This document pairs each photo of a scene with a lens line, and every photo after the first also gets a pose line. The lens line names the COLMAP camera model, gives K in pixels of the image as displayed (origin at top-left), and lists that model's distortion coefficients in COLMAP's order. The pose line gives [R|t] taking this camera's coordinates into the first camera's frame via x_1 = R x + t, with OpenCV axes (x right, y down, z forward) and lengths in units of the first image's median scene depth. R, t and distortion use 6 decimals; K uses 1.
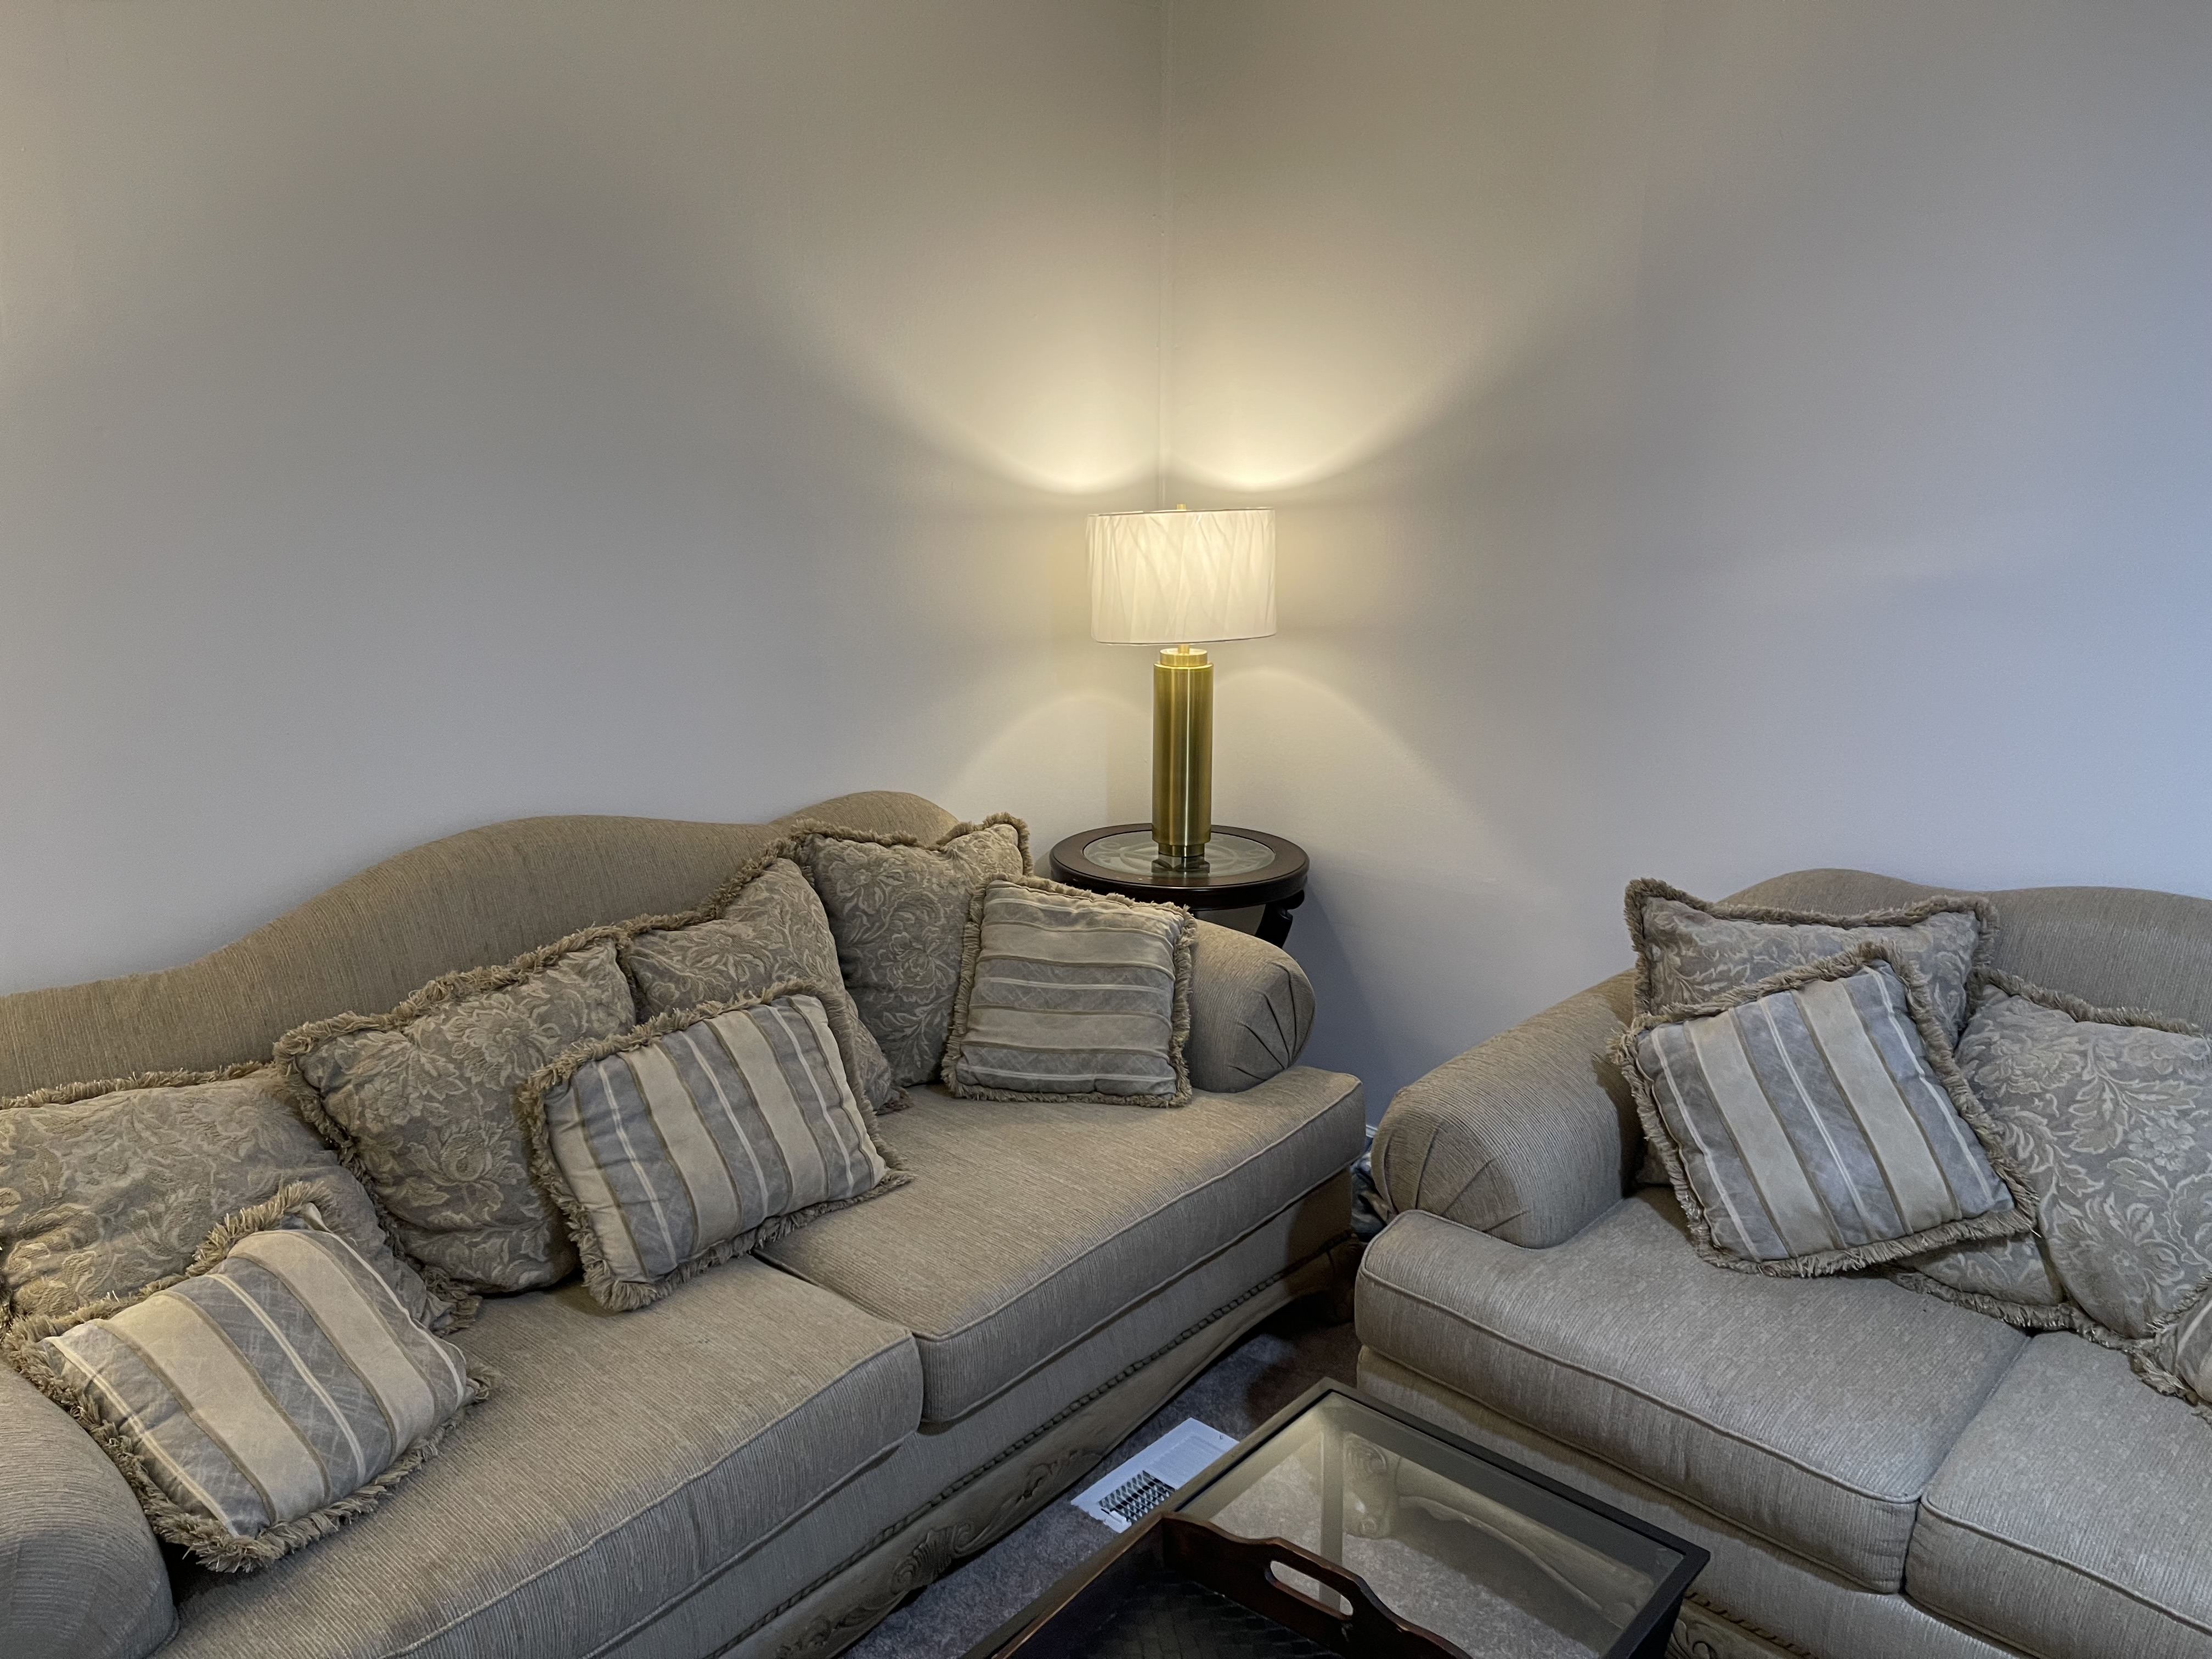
lens RADIAL K [[1670.5, 0, 1106.9], [0, 1670.5, 823.9], [0, 0, 1]] dist [0.076152, -0.106774]
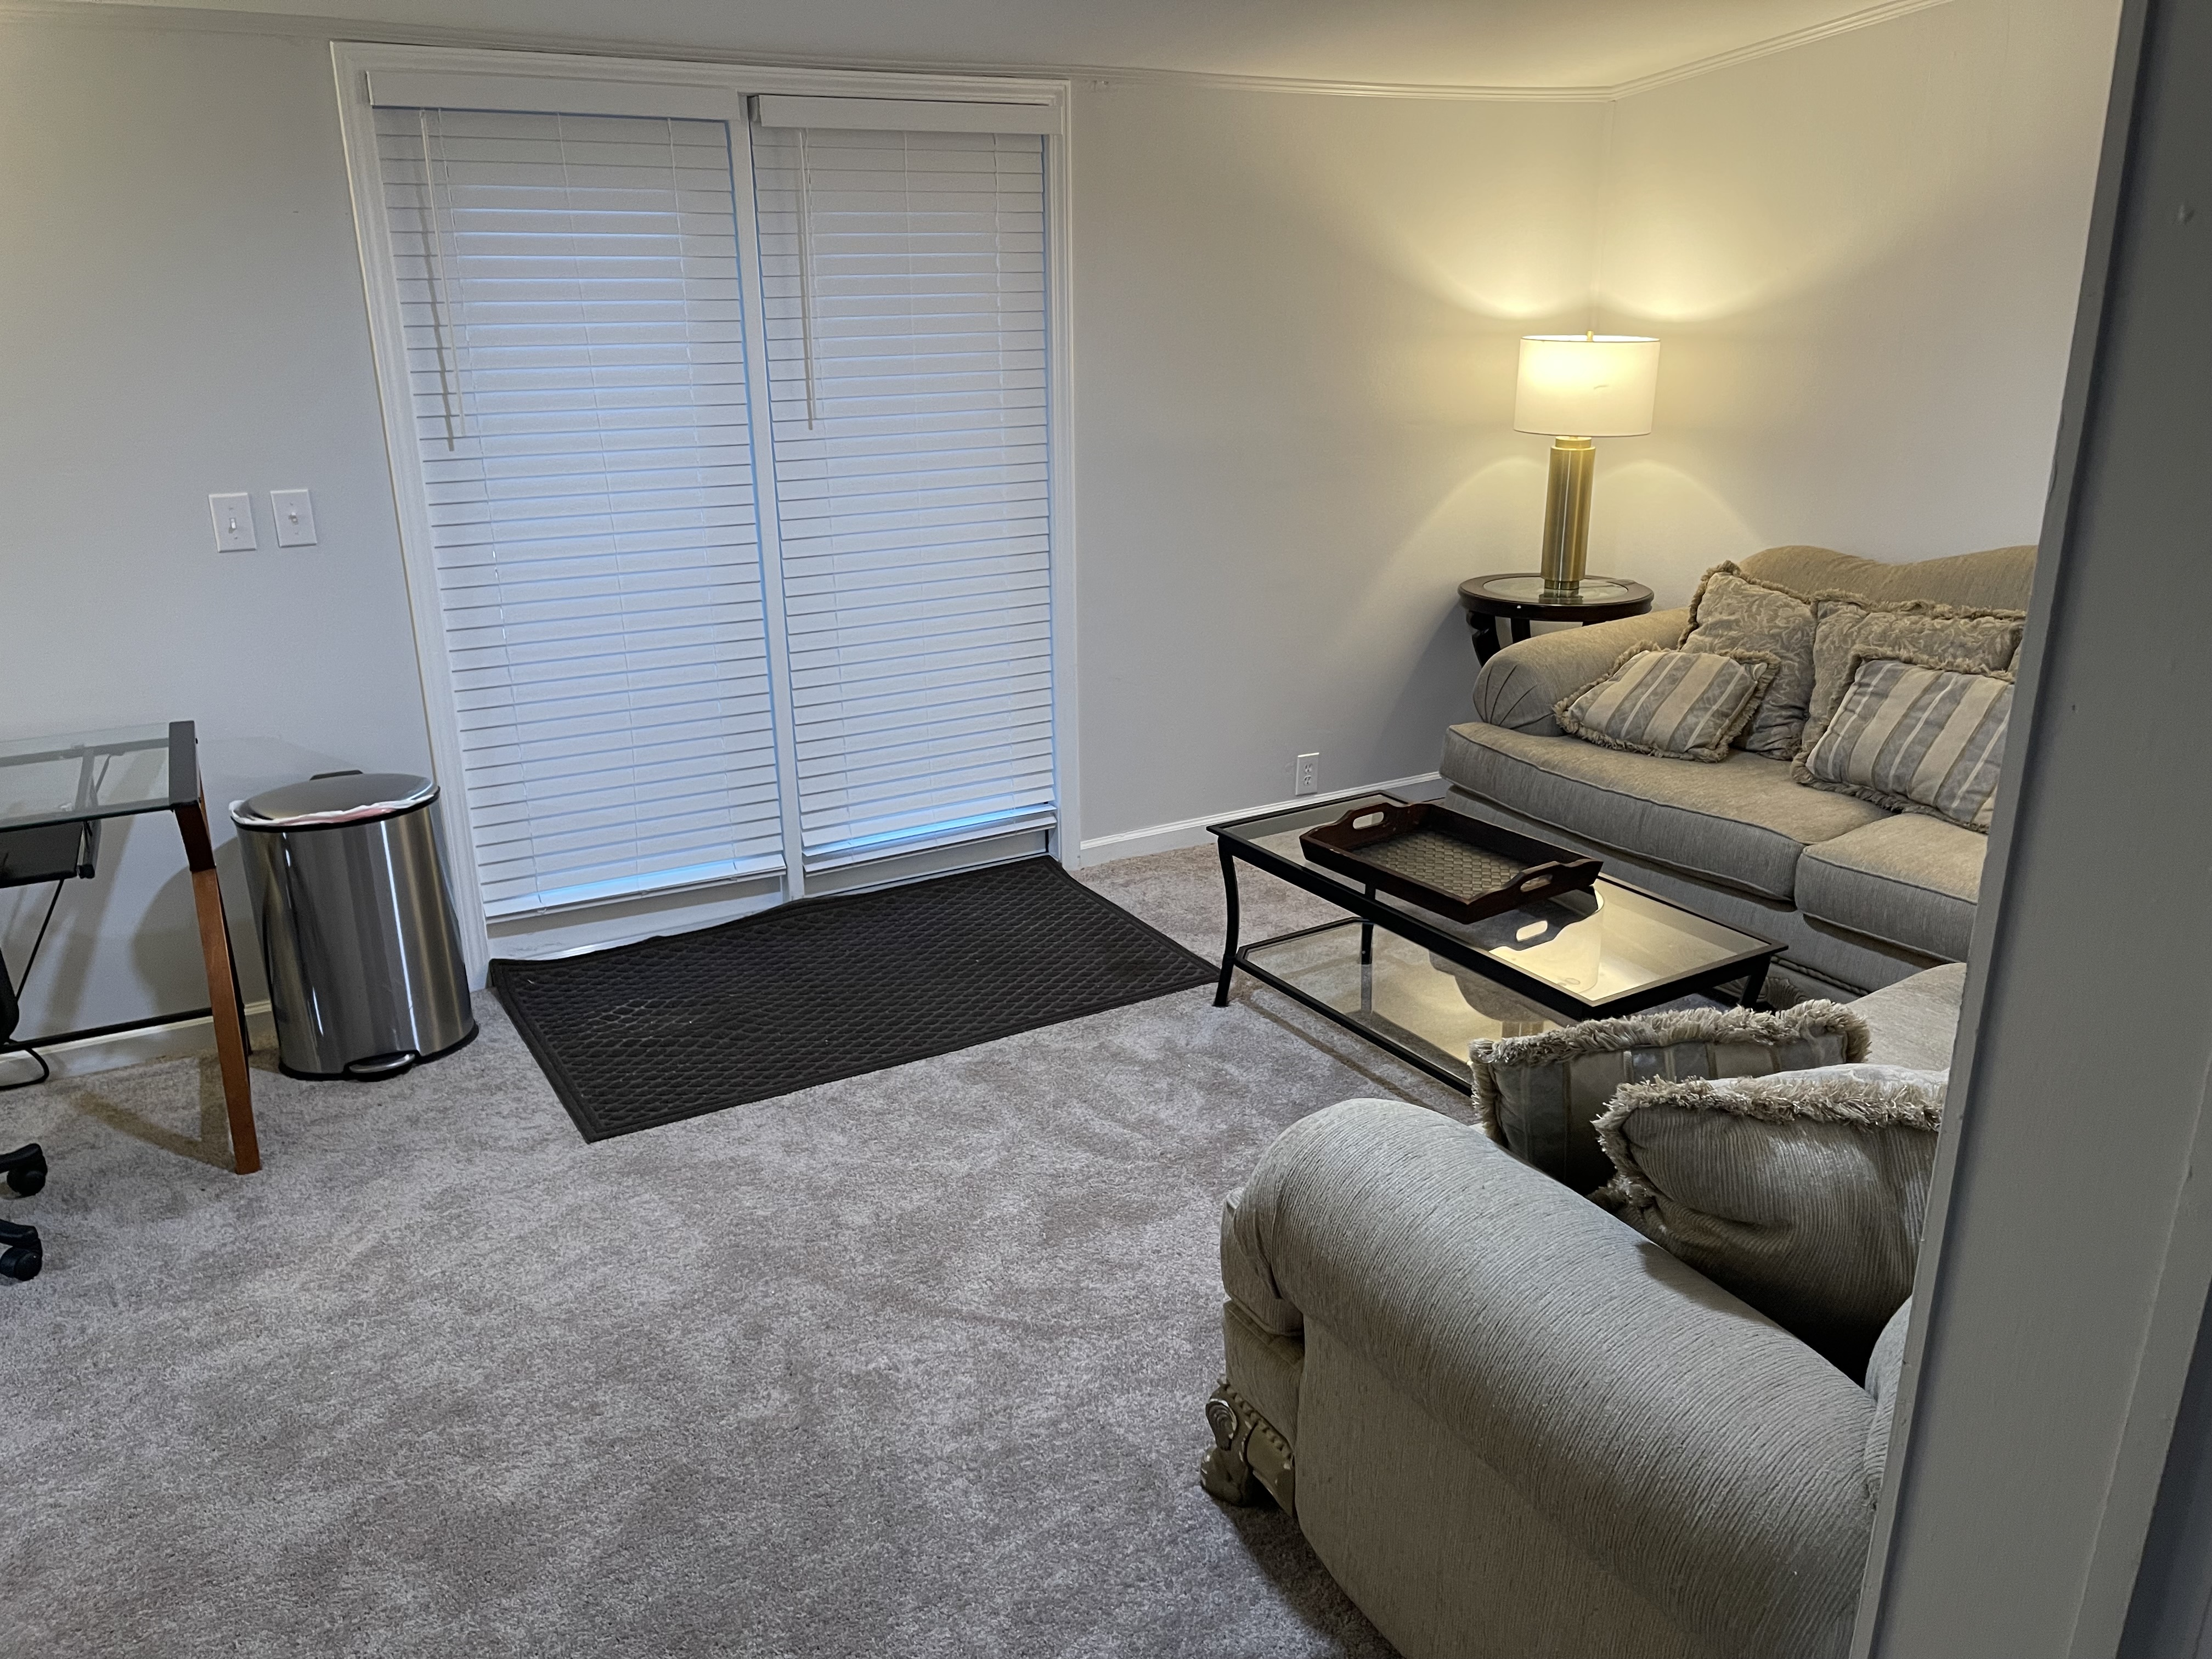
lens RADIAL K [[1670.5, 0, 1118.7], [0, 1670.5, 809.5], [0, 0, 1]] dist [0.076152, -0.106774]
pose [[-0.280316, 0.299040, -0.912139, 1.447832], [-0.241628, 0.897657, 0.368549, -0.150658], [0.928999, 0.323709, -0.179371, 0.644261]]
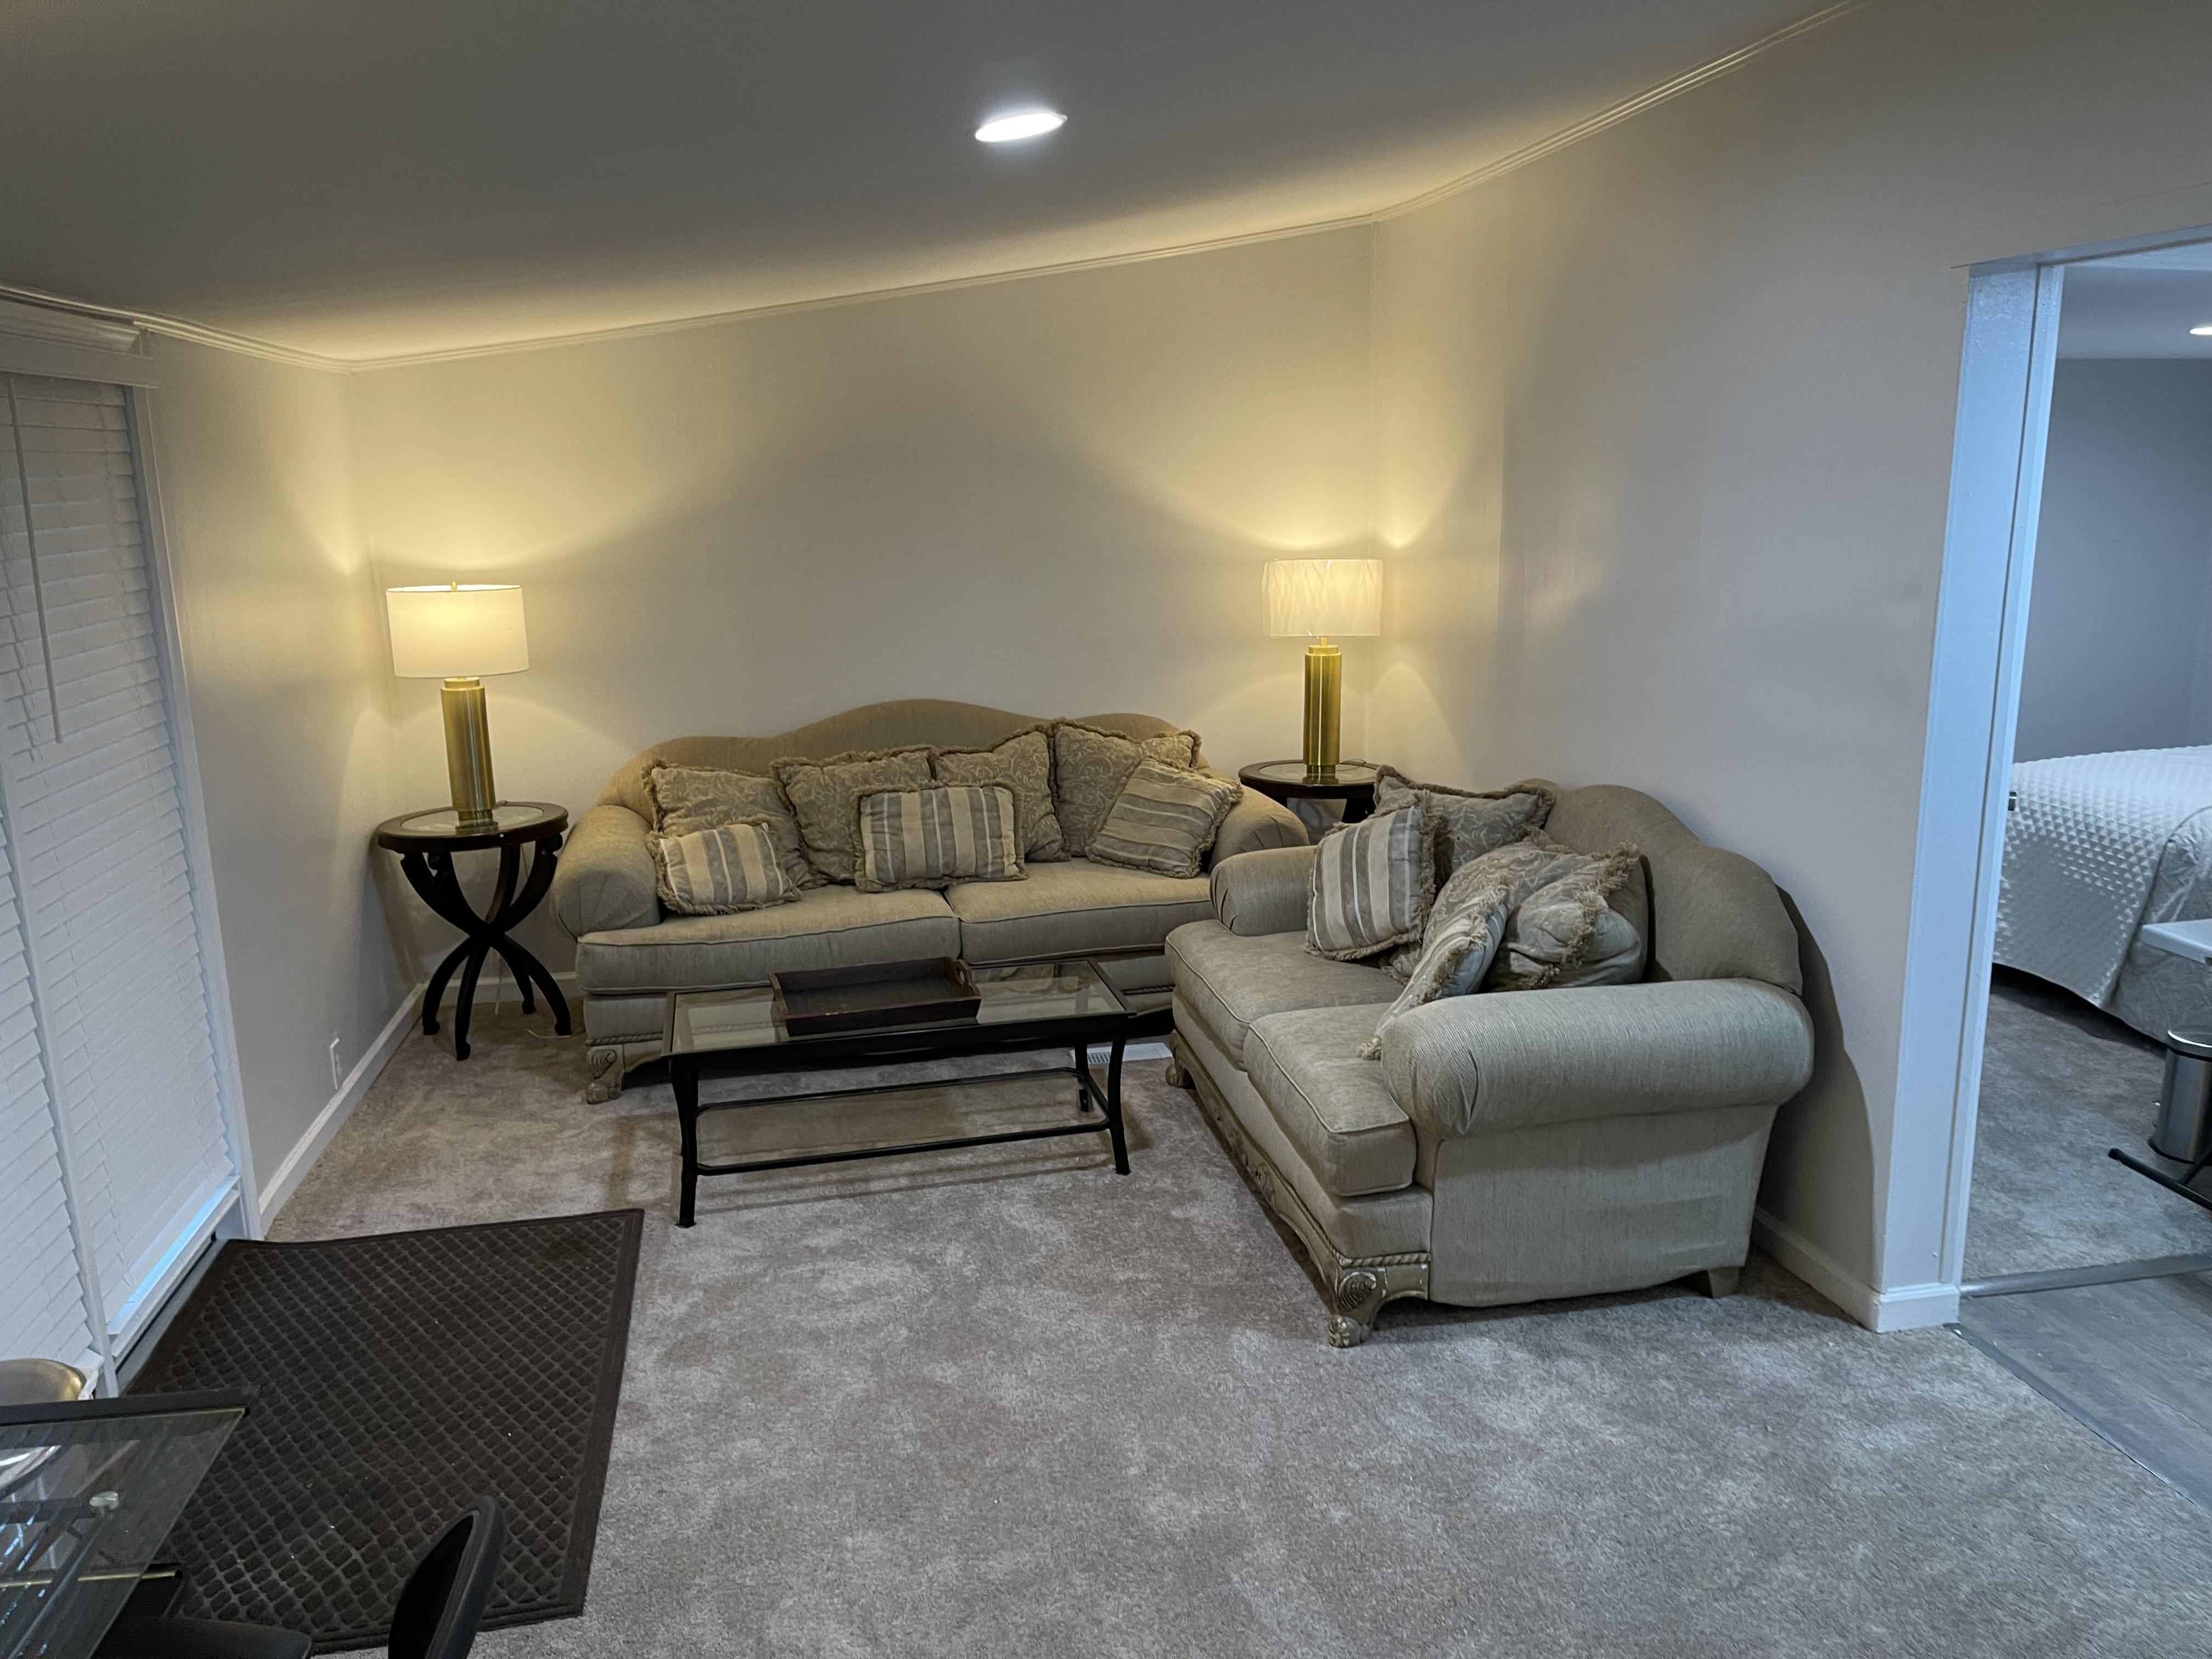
lens RADIAL K [[1670.5, 0, 1113.3], [0, 1670.5, 821.8], [0, 0, 1]] dist [0.076152, -0.106774]
pose [[0.813803, 0.100783, -0.572335, 1.246580], [-0.131579, 0.991226, -0.012548, 0.170202], [0.566048, 0.085519, 0.819924, -0.676408]]
